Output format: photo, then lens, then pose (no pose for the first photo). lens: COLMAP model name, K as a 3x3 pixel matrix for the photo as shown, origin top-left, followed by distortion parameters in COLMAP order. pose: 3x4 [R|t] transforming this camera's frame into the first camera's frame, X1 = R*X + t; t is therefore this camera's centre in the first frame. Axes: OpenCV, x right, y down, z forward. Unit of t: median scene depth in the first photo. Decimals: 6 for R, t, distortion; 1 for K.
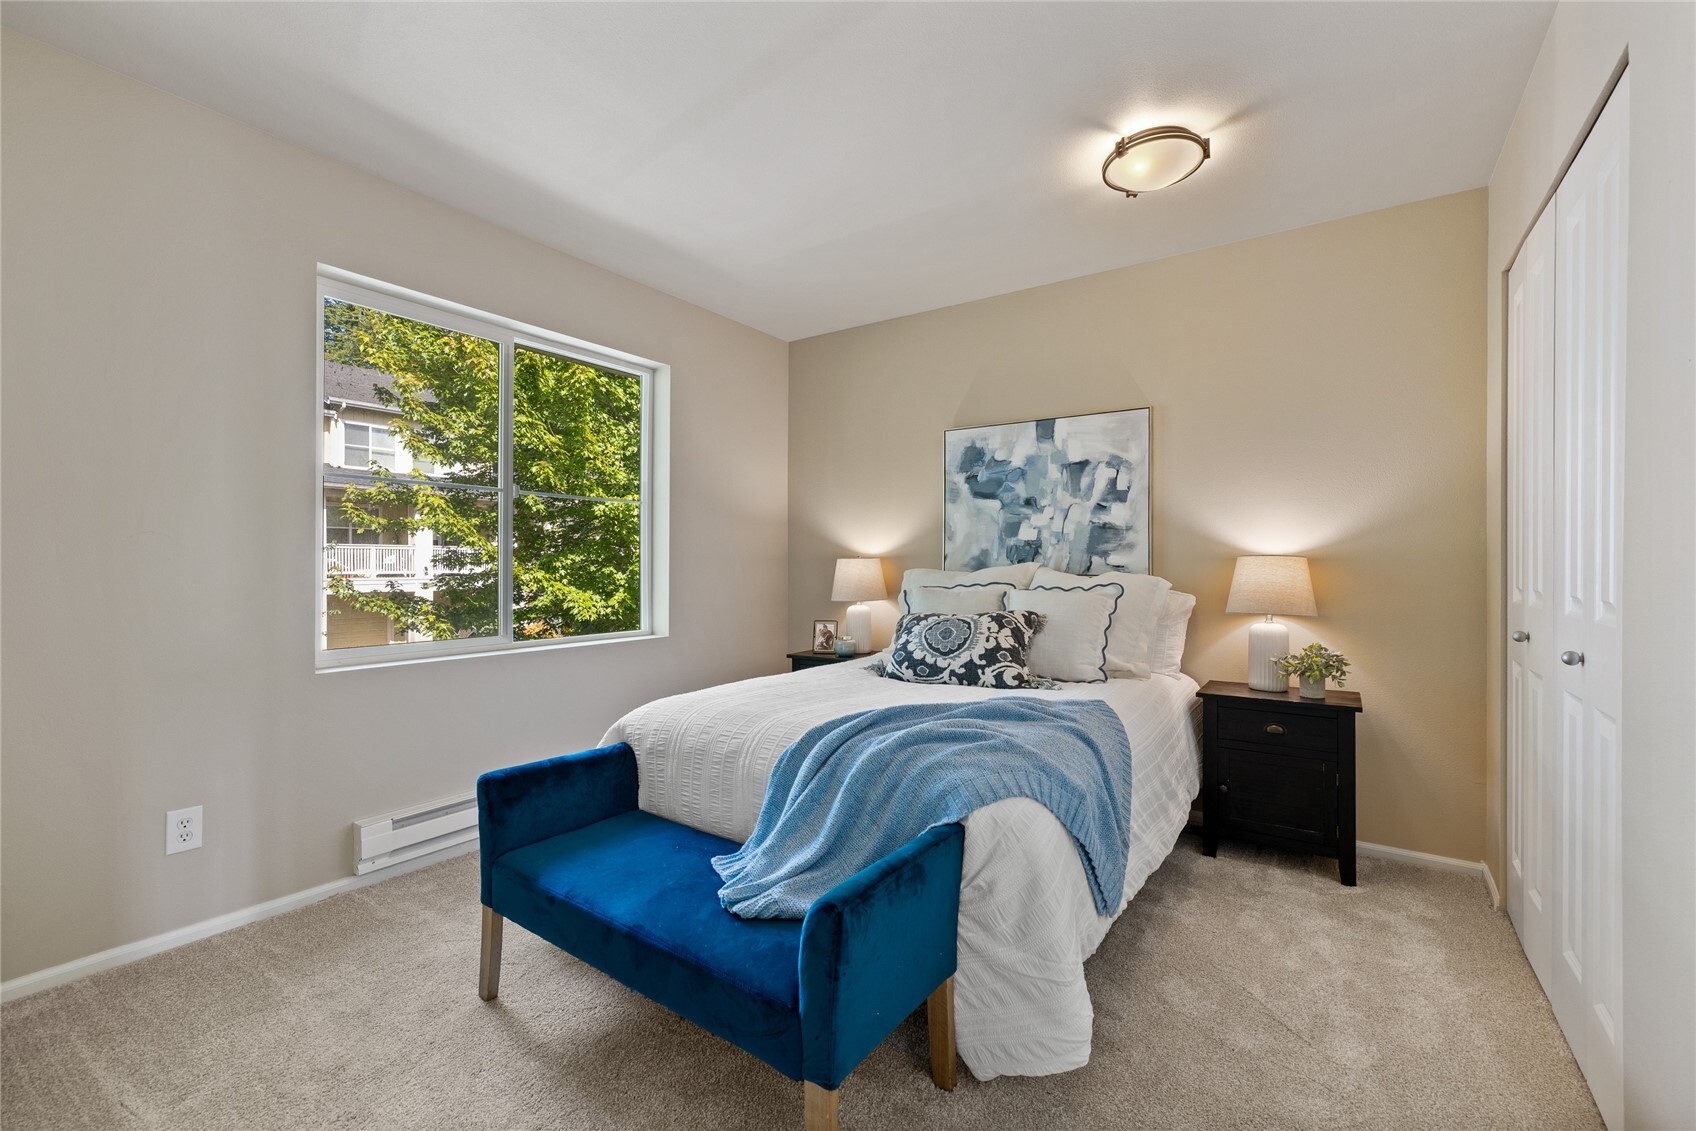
lens RADIAL K [[732.5, 0, 837.7], [0, 732.5, 562.5], [0, 0, 1]] dist [0.002190, -0.000140]
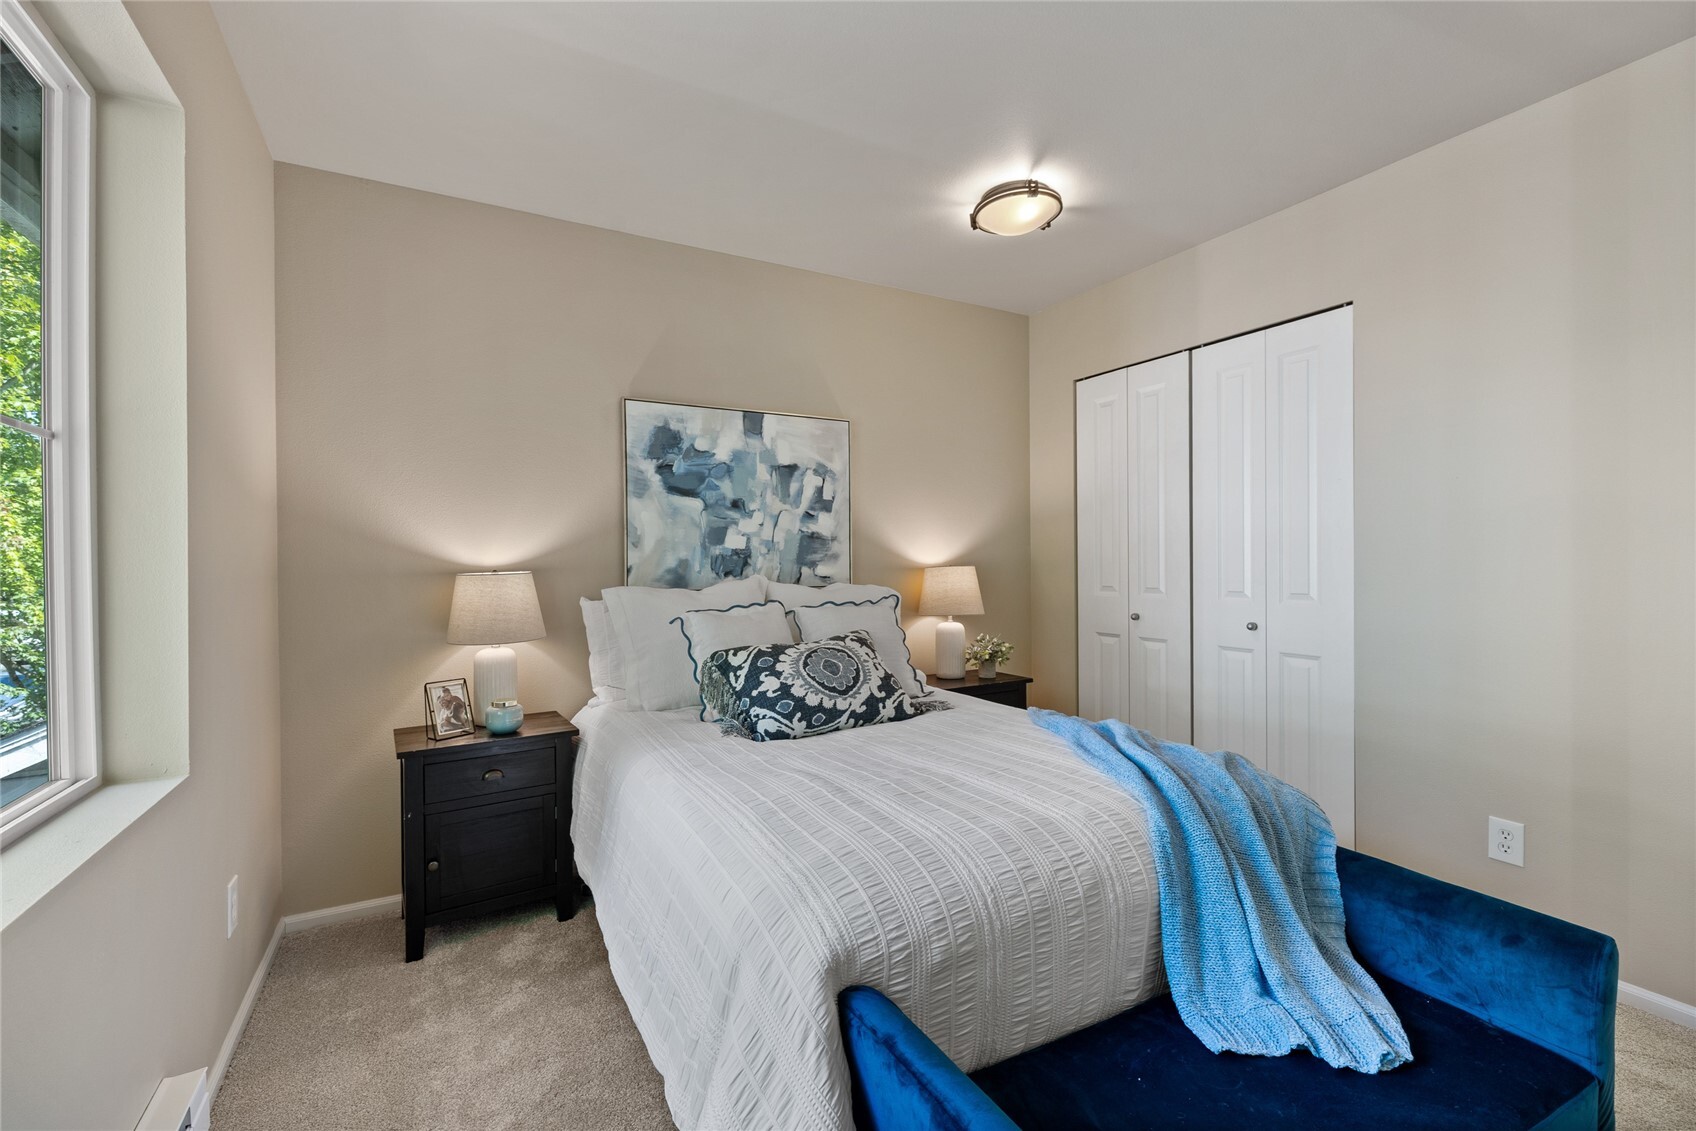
lens RADIAL K [[732.5, 0, 845.0], [0, 732.5, 561.3], [0, 0, 1]] dist [0.002190, -0.000140]
pose [[0.434378, -0.005082, 0.900716, -0.470012], [0.008142, 0.999965, 0.001715, -0.016844], [-0.900694, 0.006589, 0.434405, 0.528717]]
